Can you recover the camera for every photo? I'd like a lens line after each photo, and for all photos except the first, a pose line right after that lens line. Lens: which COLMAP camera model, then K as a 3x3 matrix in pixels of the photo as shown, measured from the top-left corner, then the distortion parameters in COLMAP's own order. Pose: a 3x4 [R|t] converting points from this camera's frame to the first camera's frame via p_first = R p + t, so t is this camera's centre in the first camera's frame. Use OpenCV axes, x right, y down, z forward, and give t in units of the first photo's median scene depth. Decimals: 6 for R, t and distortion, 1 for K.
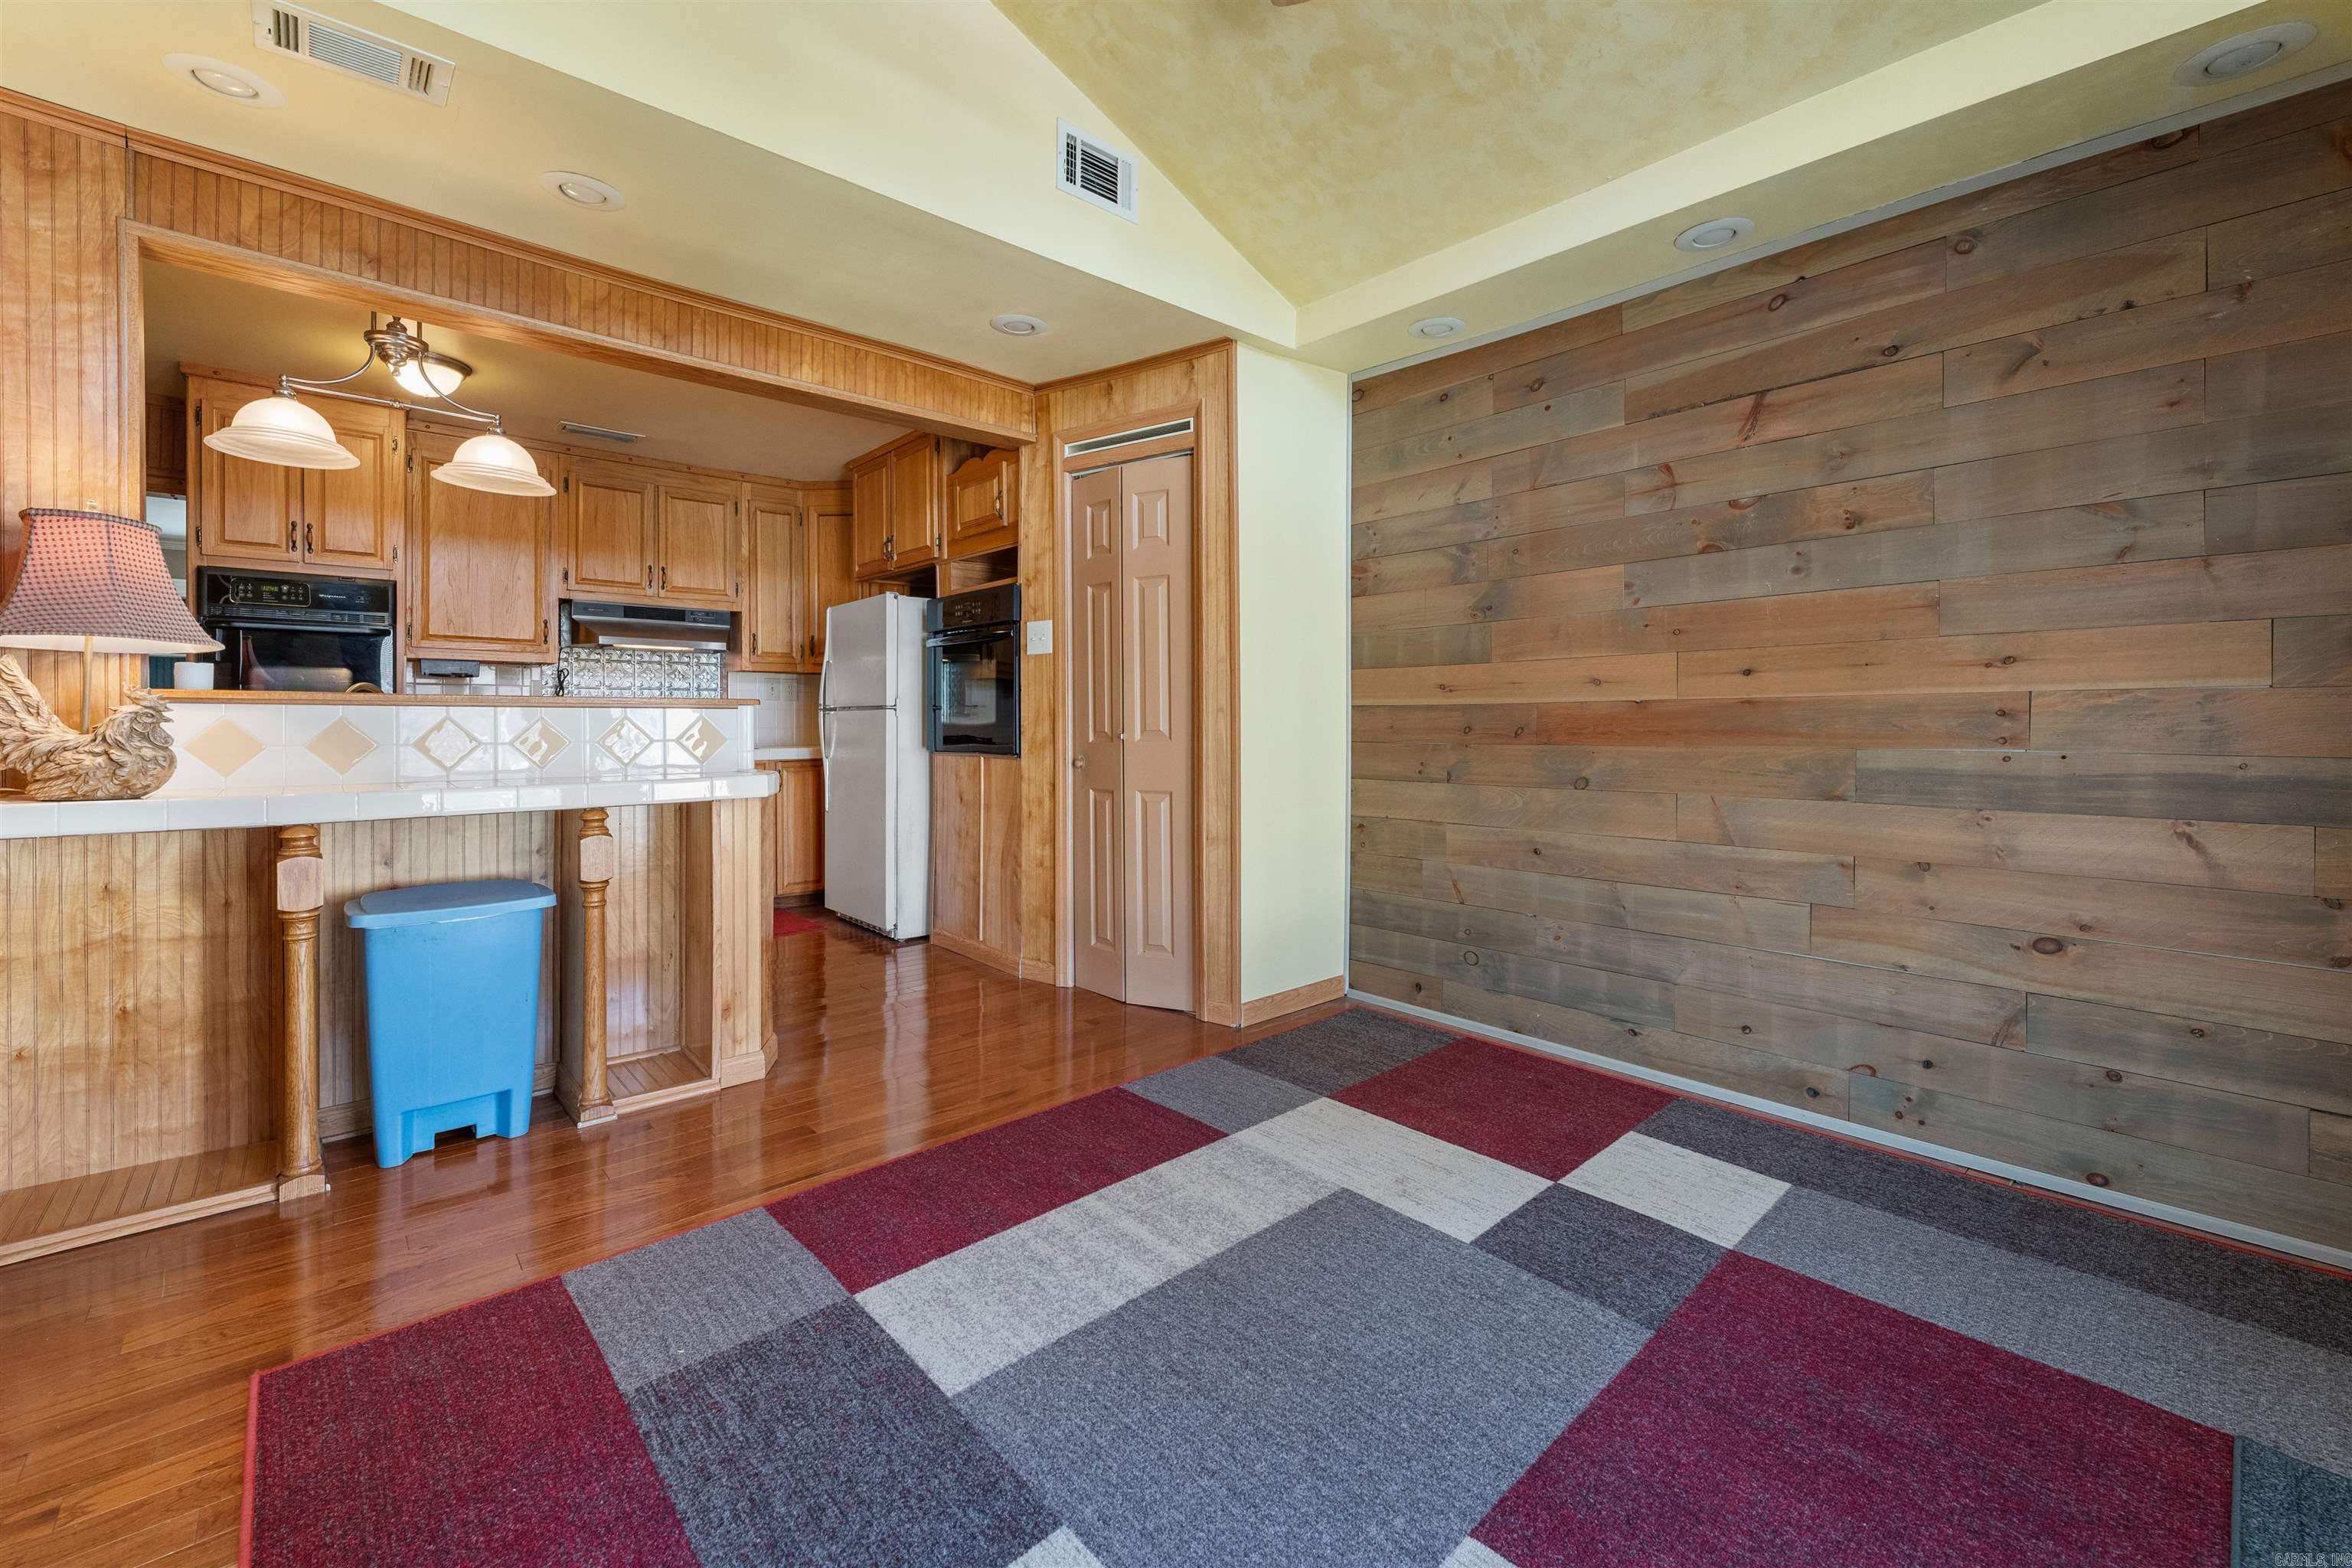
lens RADIAL K [[965.8, 0, 1167.1], [0, 965.8, 734.9], [0, 0, 1]] dist [-0.000312, -0.000527]
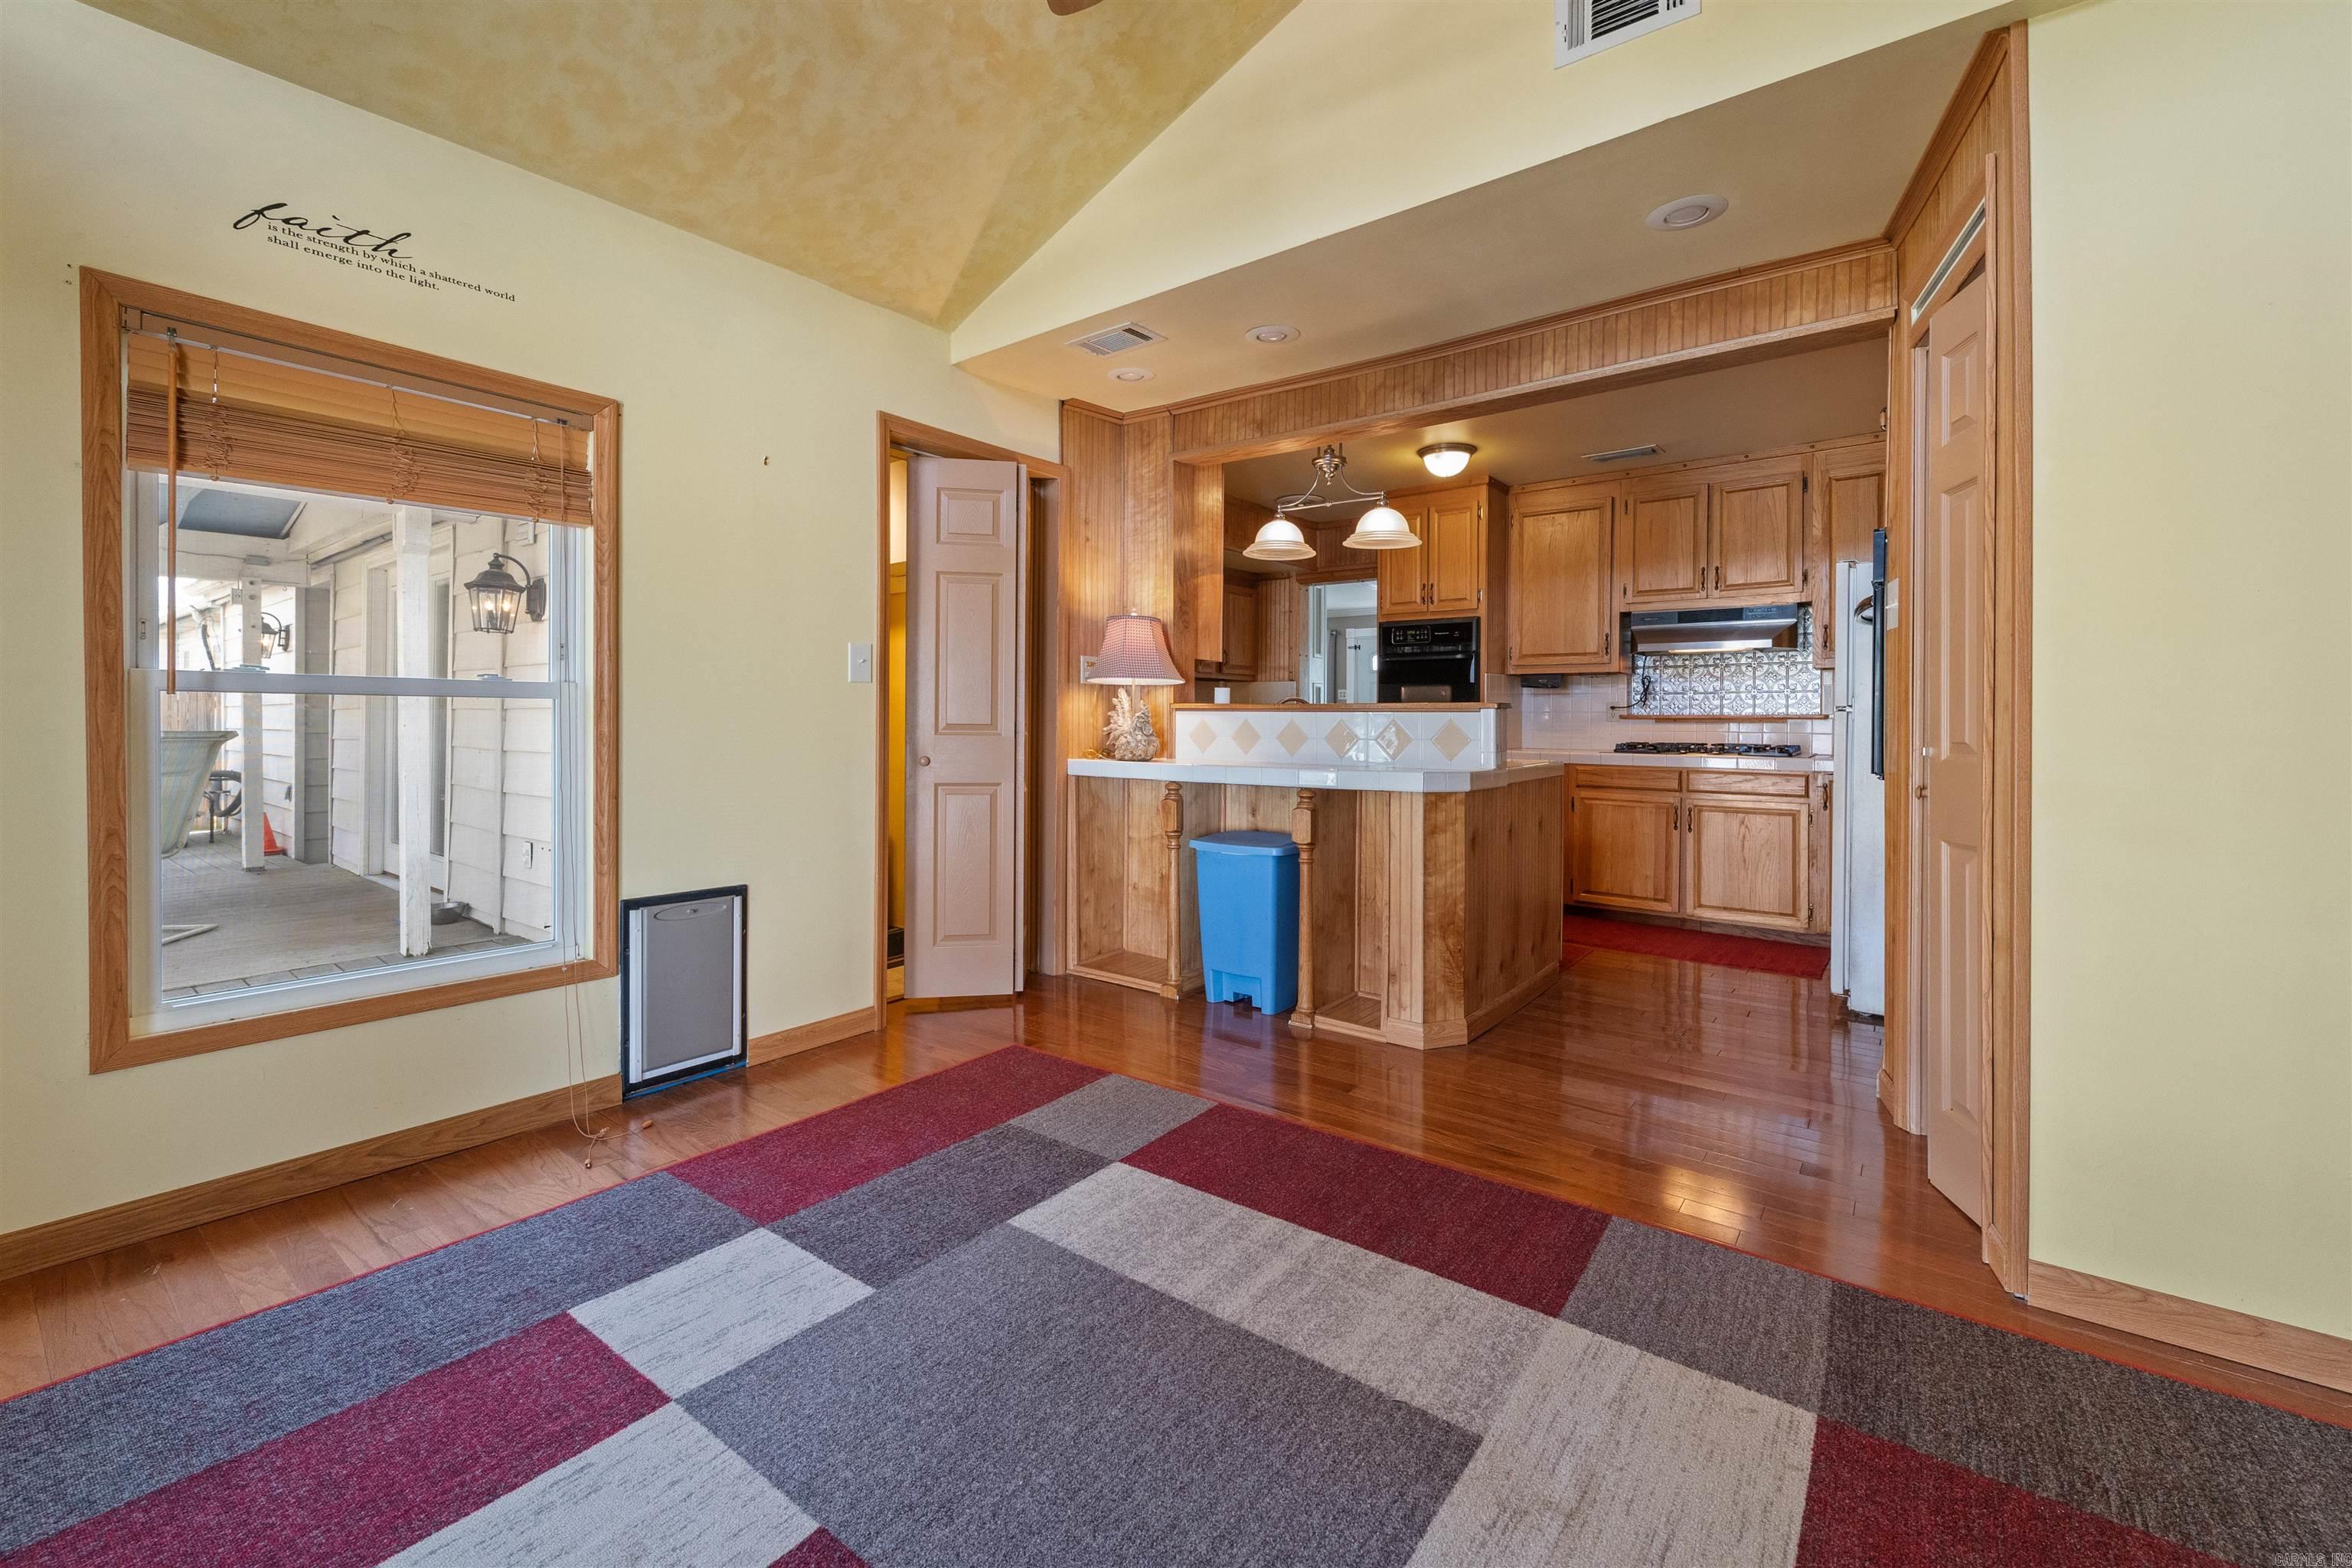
lens RADIAL K [[965.8, 0, 1167.1], [0, 965.8, 734.9], [0, 0, 1]] dist [-0.000312, -0.000527]
pose [[0.185568, 0.014774, -0.982520, 0.695694], [-0.023211, 0.999674, 0.010649, -0.006217], [0.982357, 0.020829, 0.185850, 0.591816]]
